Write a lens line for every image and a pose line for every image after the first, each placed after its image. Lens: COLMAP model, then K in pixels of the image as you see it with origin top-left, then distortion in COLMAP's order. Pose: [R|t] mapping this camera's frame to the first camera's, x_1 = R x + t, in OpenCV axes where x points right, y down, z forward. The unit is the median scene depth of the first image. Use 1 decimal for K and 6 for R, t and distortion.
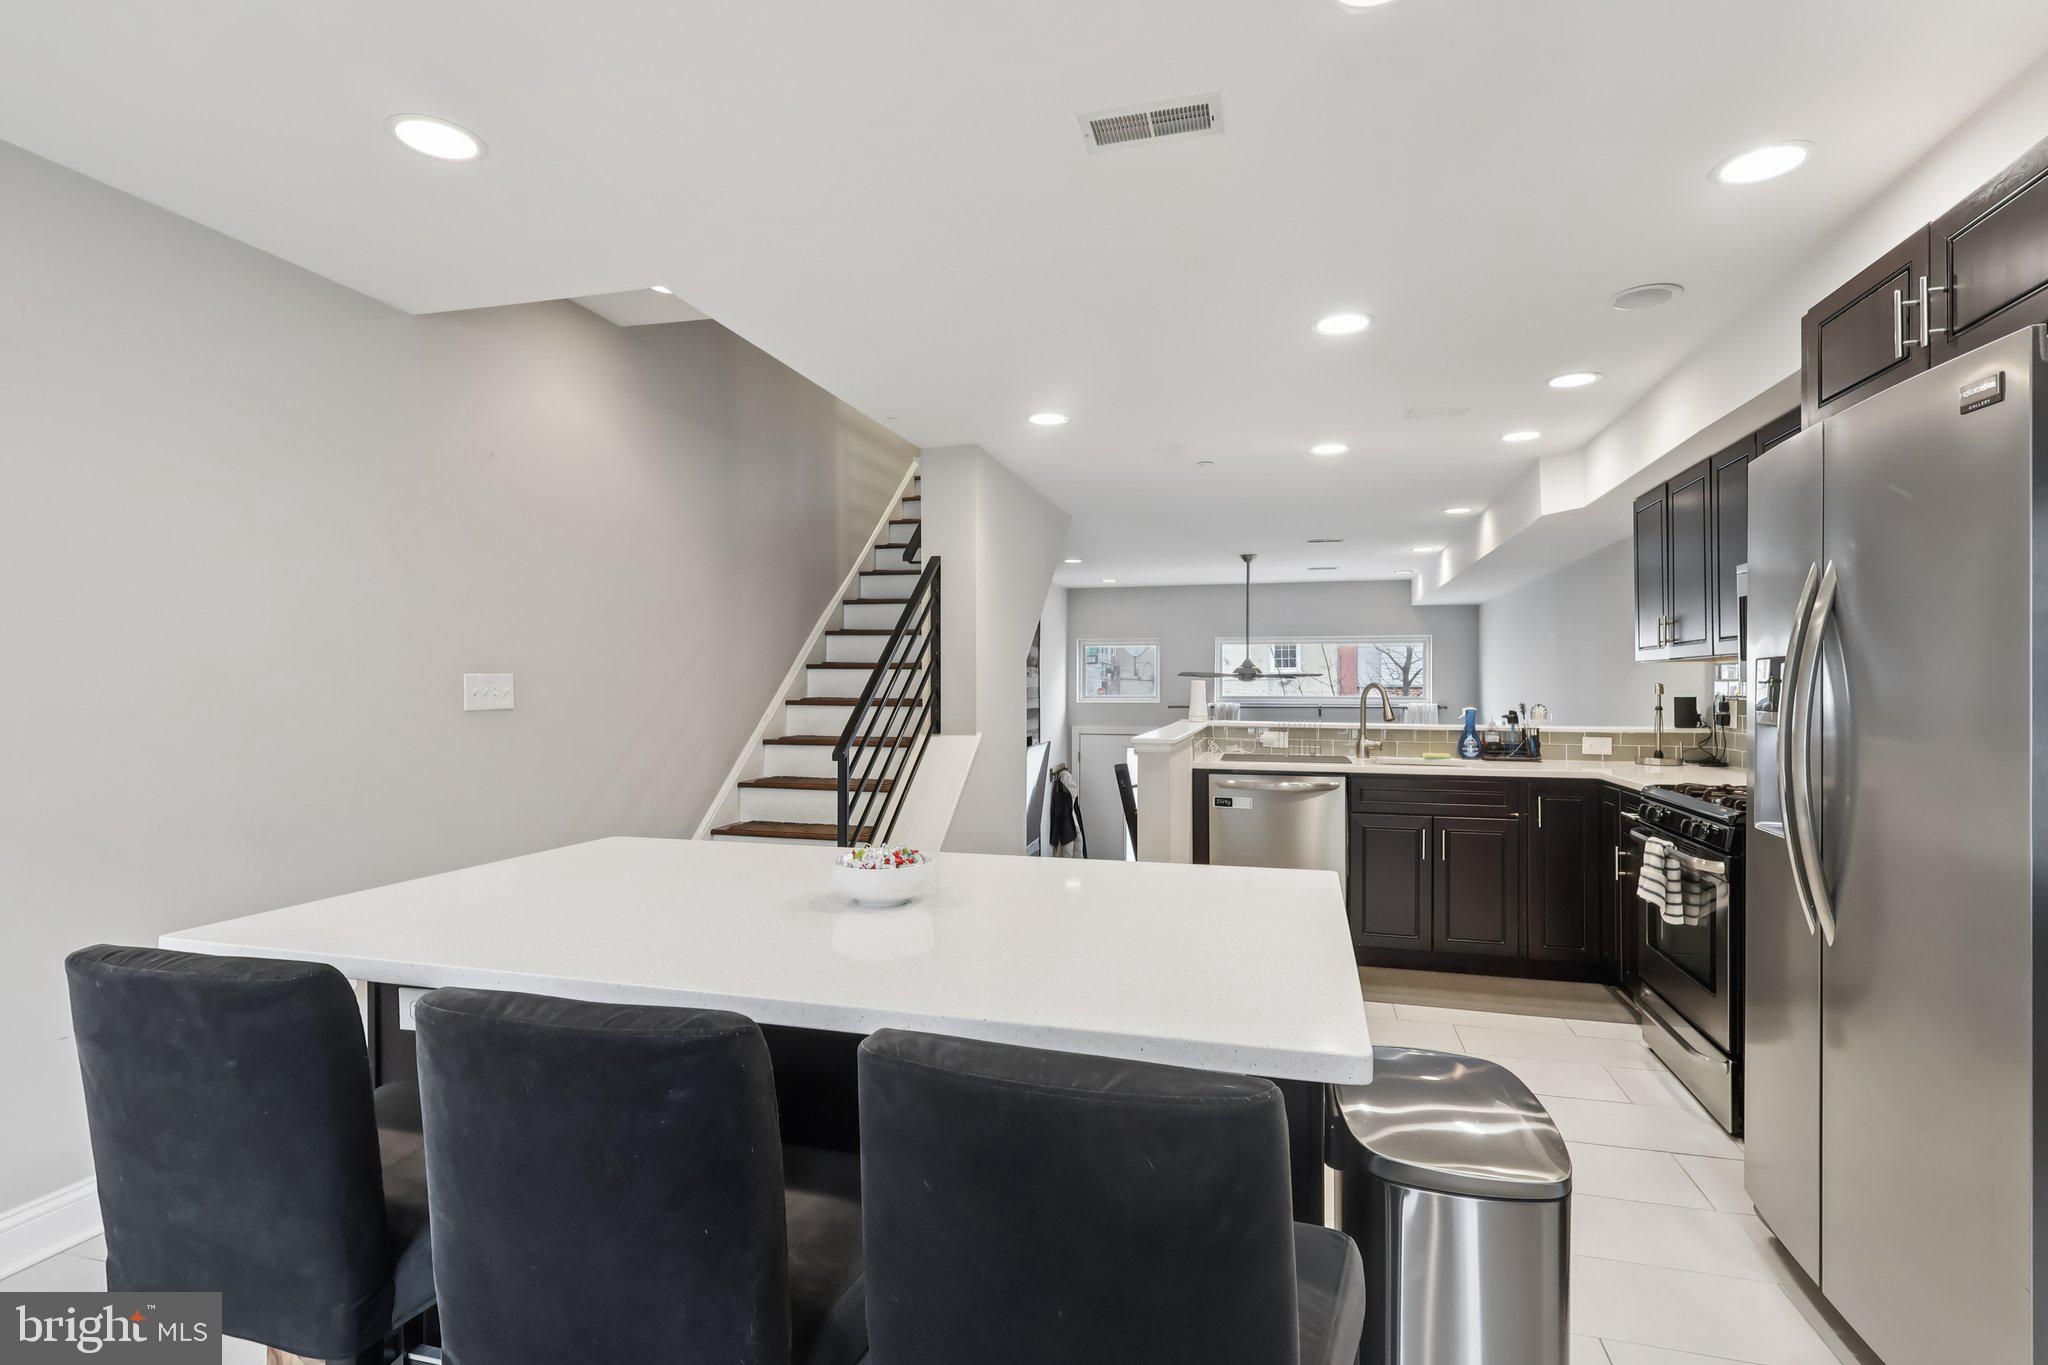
lens RADIAL K [[988.6, 0, 1018.6], [0, 988.6, 685.4], [0, 0, 1]] dist [0.006710, 0.000946]
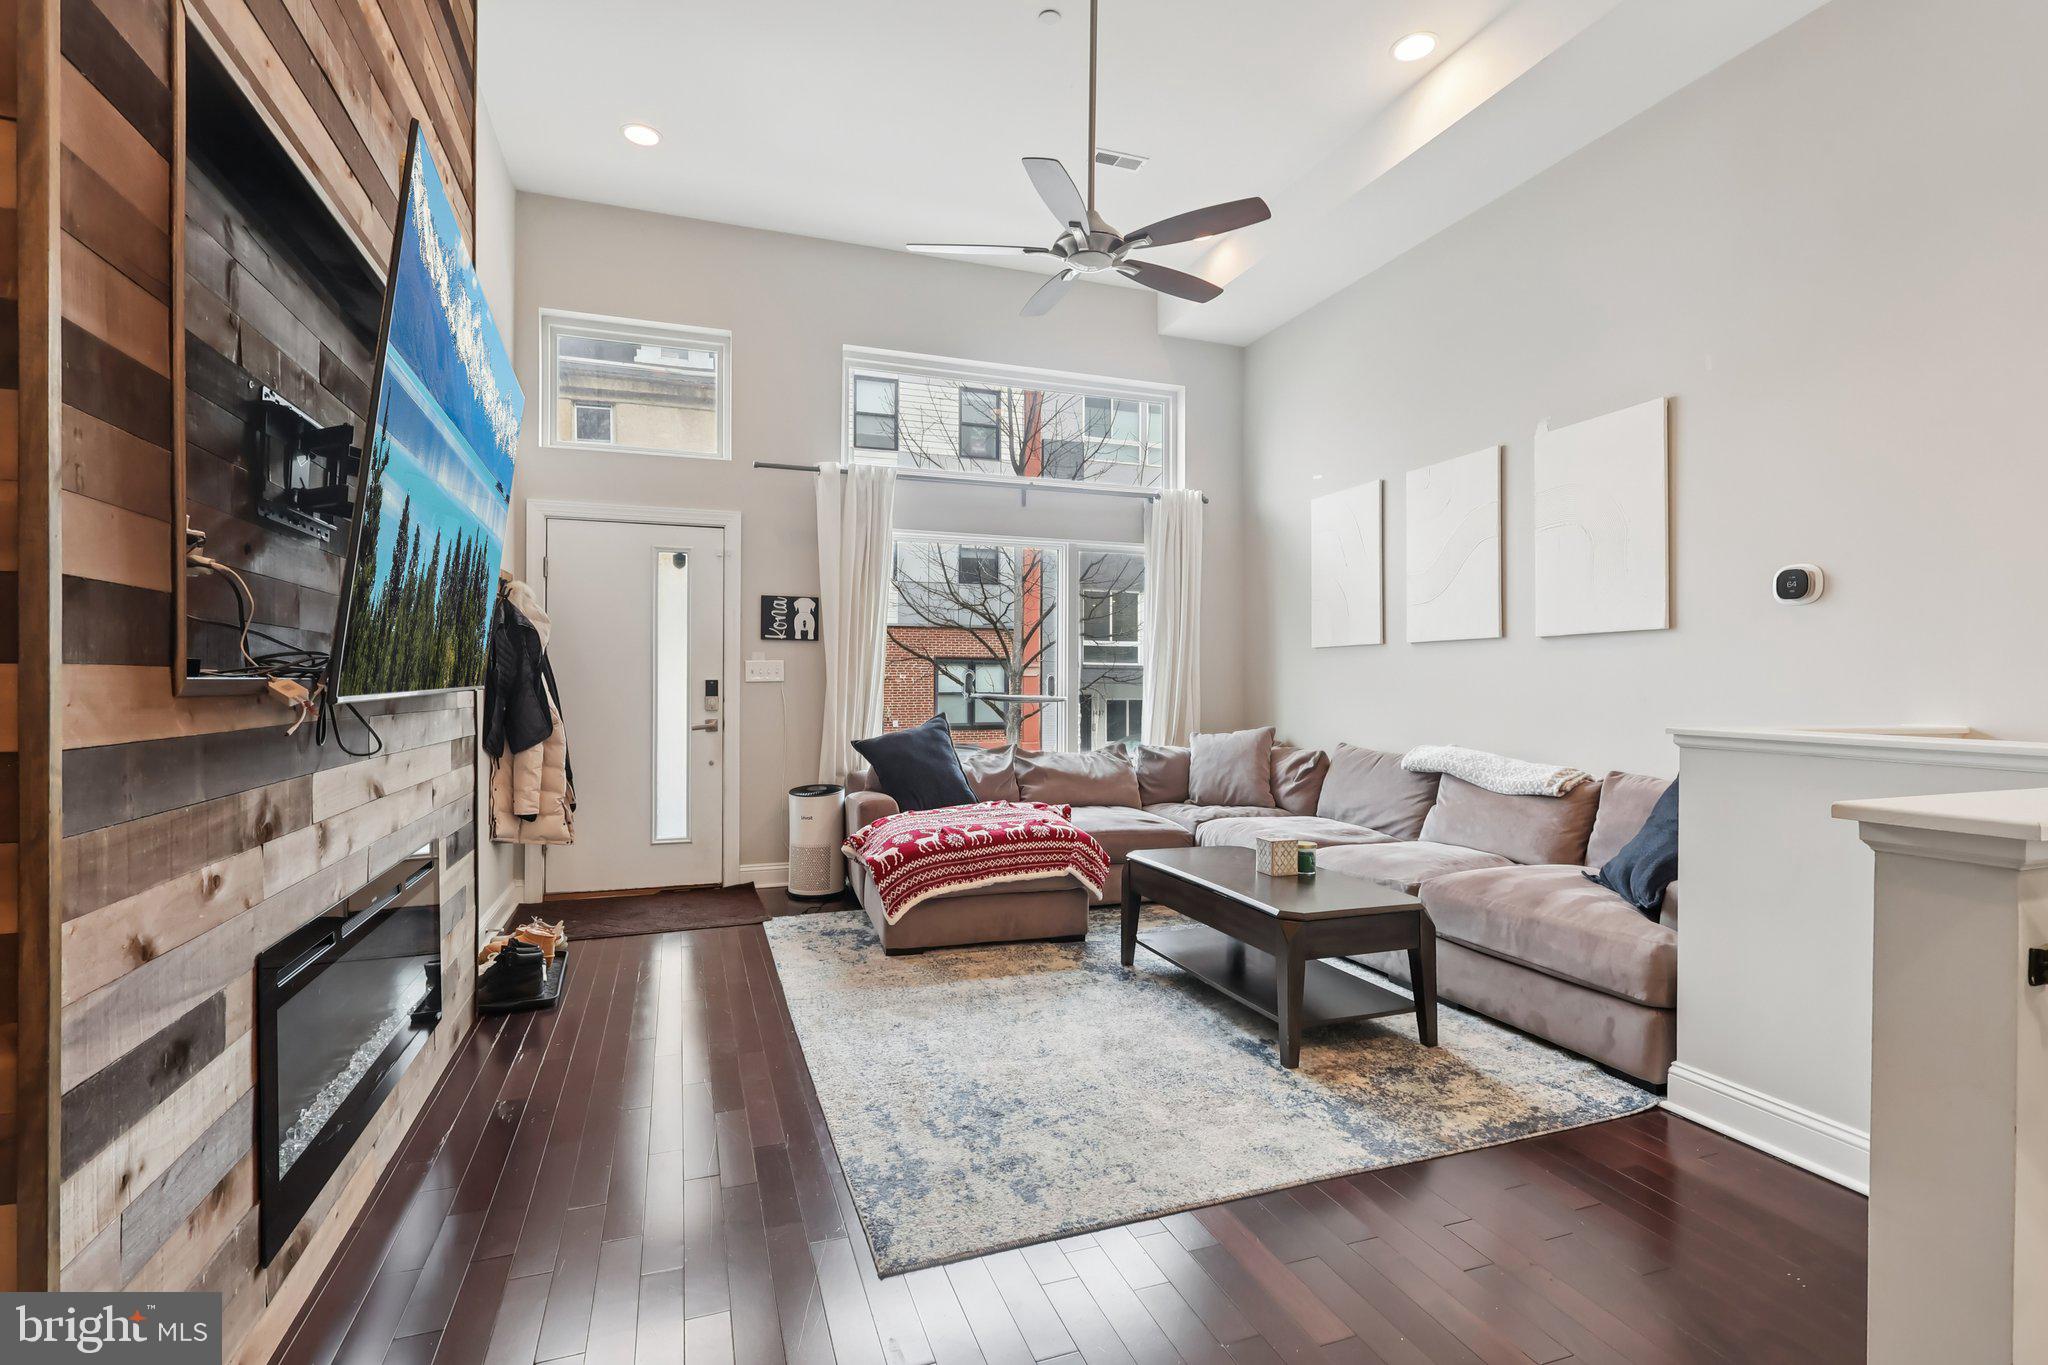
lens RADIAL K [[953.9, 0, 1027.9], [0, 953.9, 680.3], [0, 0, 1]] dist [-0.005857, 0.001599]
pose [[0.810413, 0.003111, 0.585850, -0.037643], [-0.002103, 0.999995, -0.002401, 0.314361], [-0.585855, 0.000713, 0.810416, 1.308671]]
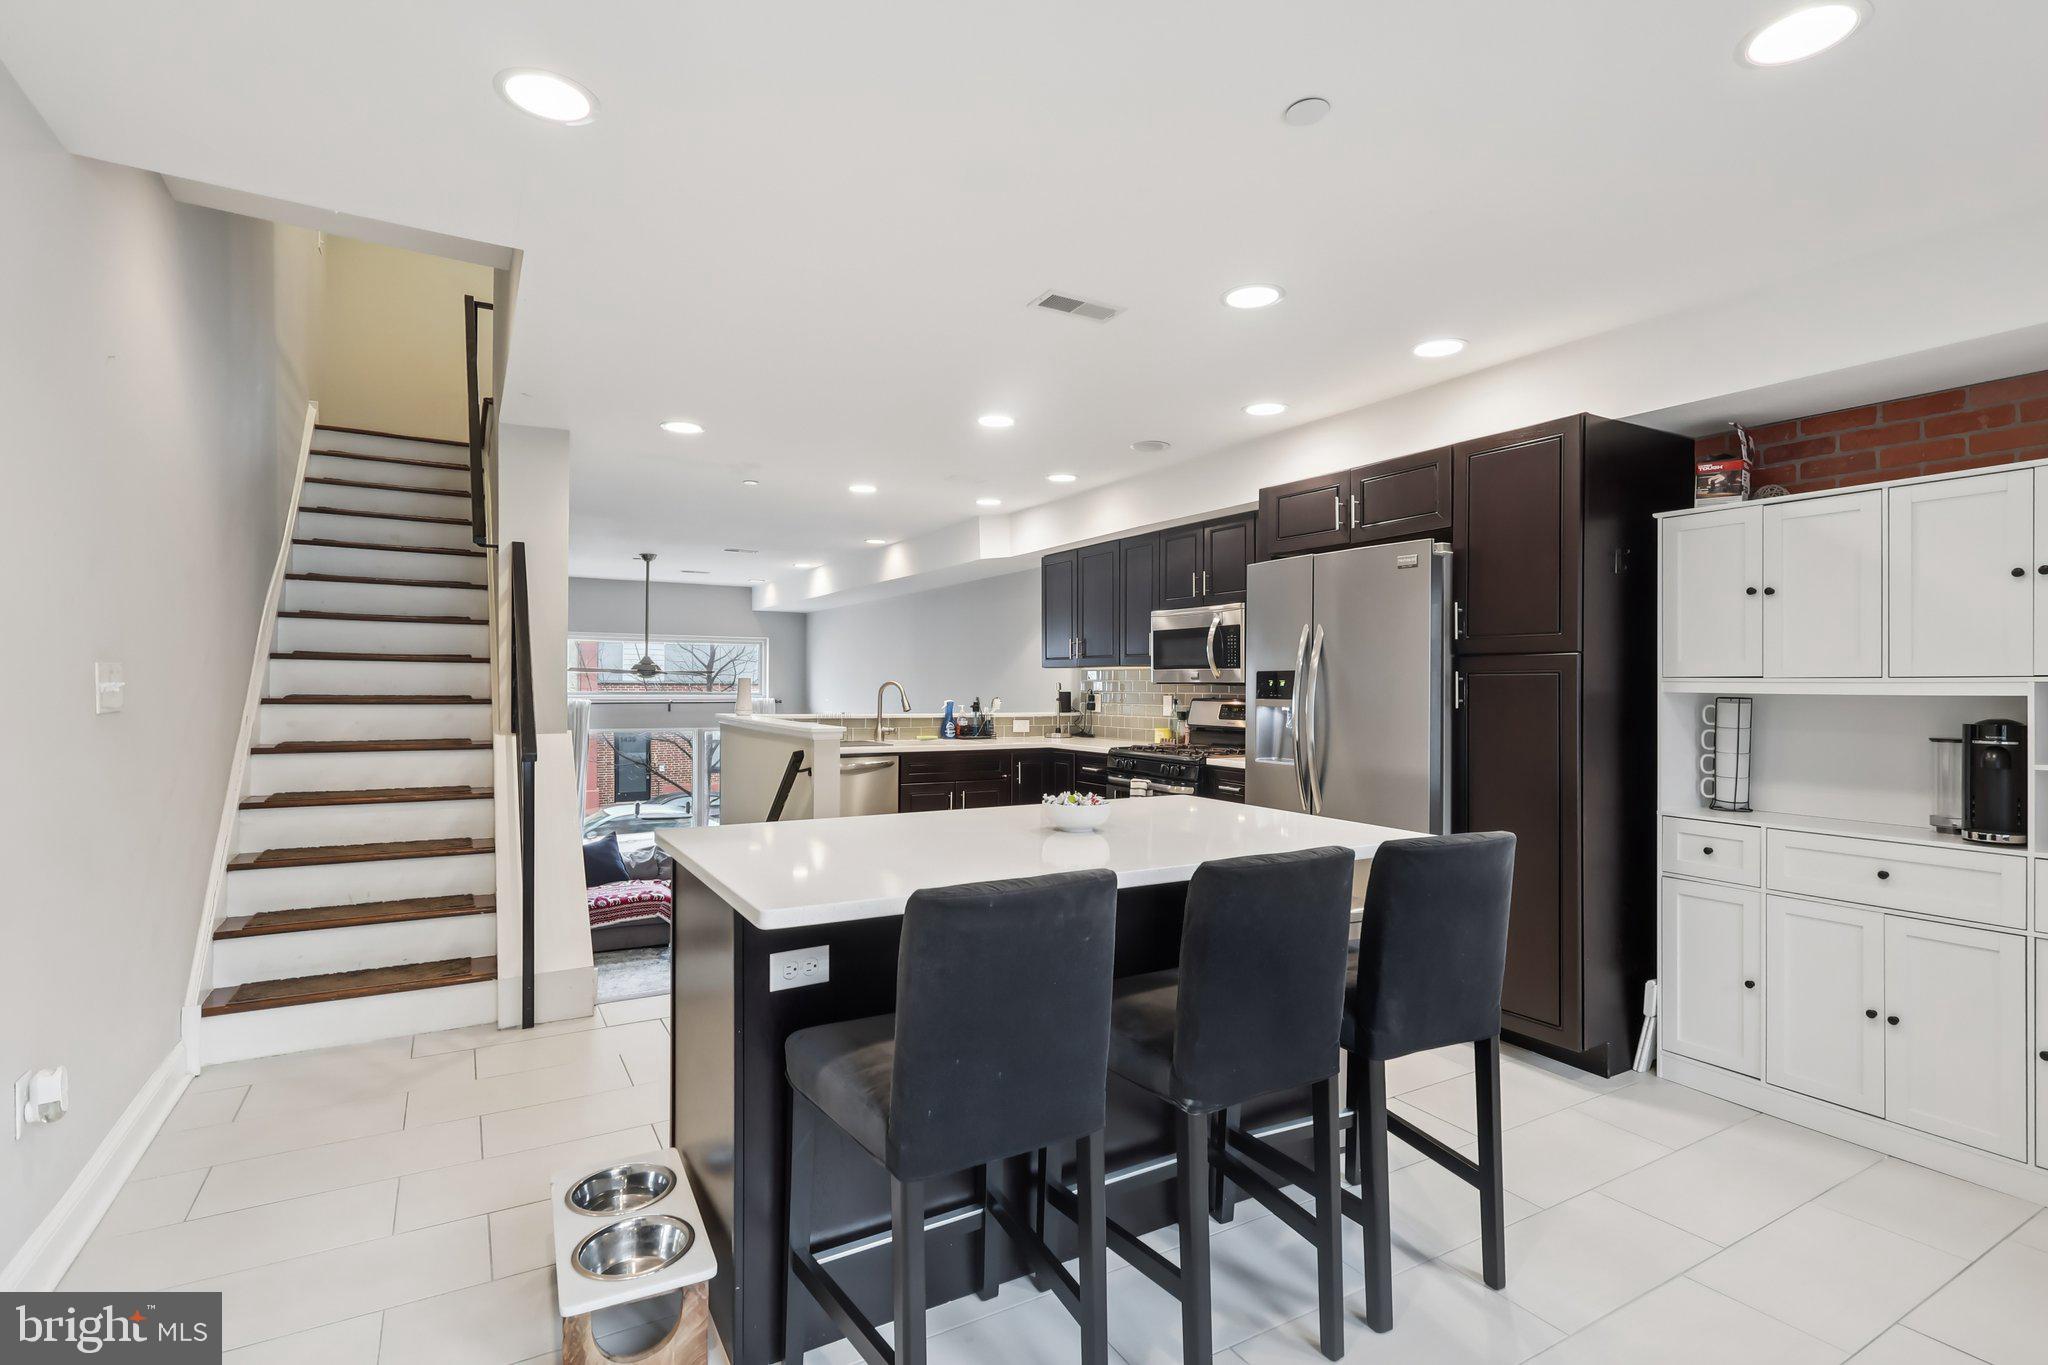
lens RADIAL K [[988.6, 0, 1022.7], [0, 988.6, 682.8], [0, 0, 1]] dist [0.006710, 0.000946]
pose [[0.698417, 0.004164, 0.715679, -0.433494], [-0.005320, 0.999986, -0.000626, -0.000266], [-0.715671, -0.003370, 0.698429, 0.007973]]
